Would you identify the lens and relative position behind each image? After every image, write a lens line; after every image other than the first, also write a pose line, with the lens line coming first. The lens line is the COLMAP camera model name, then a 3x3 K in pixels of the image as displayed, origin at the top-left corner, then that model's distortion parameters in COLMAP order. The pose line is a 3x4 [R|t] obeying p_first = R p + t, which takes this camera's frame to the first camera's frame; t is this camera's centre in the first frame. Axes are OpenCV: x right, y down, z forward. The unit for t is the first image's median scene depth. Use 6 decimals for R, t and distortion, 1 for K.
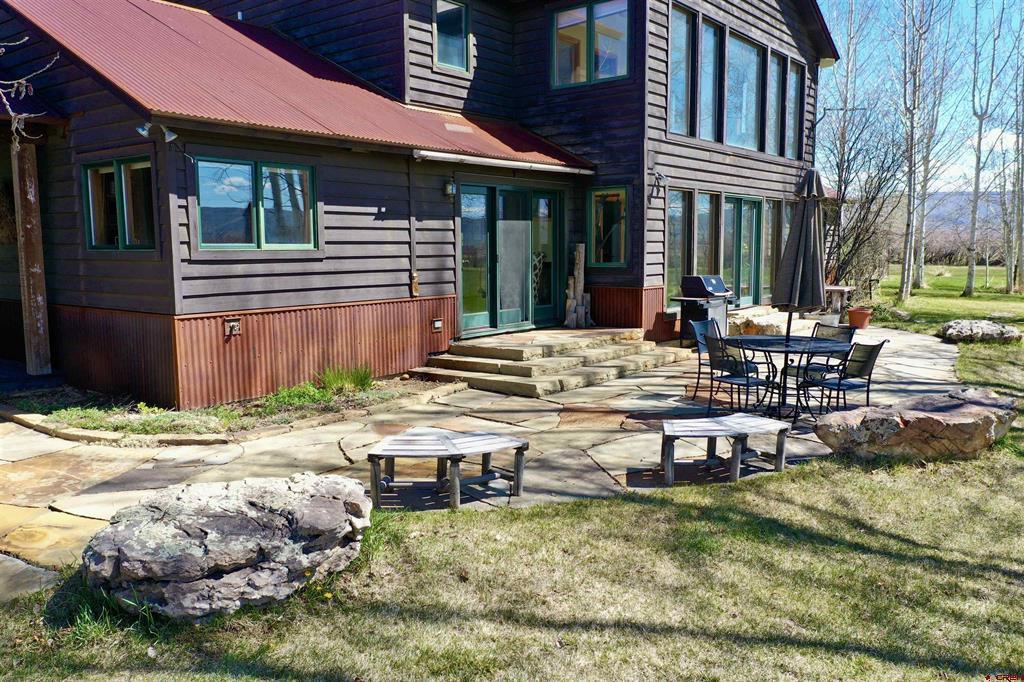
lens RADIAL K [[811.7, 0, 512.0], [0, 811.7, 341.0], [0, 0, 1]] dist [0.003192, 0.007930]
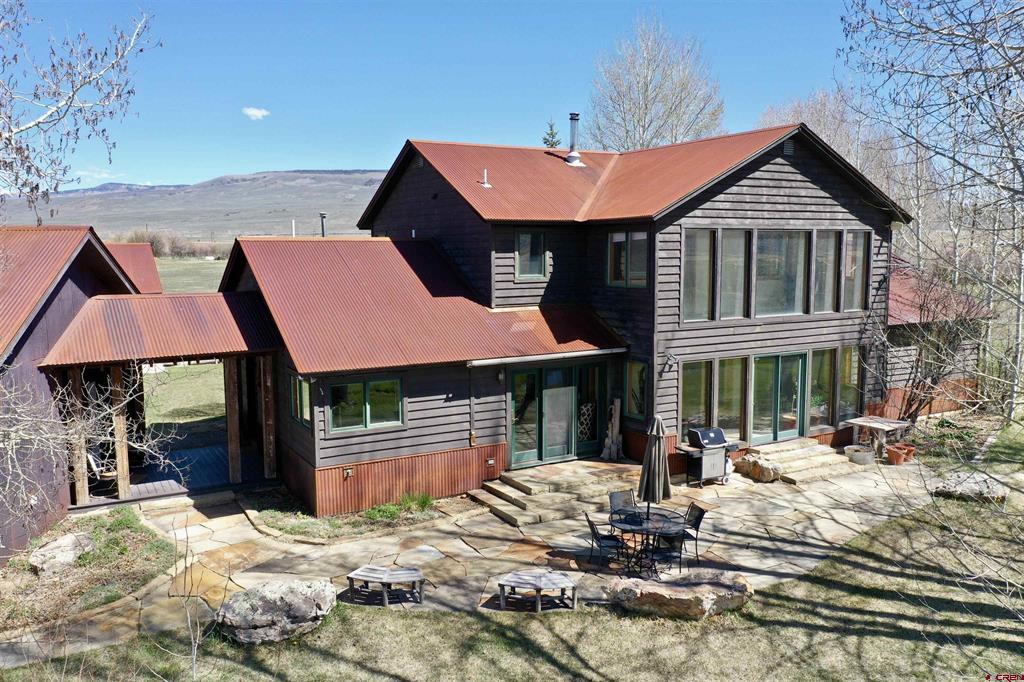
lens RADIAL K [[811.7, 0, 512.0], [0, 811.7, 341.0], [0, 0, 1]] dist [0.003192, 0.007930]
pose [[0.928074, 0.045028, -0.369662, 0.583469], [-0.044950, 0.998950, 0.008827, -0.305499], [0.369672, 0.008424, 0.929124, -0.498455]]
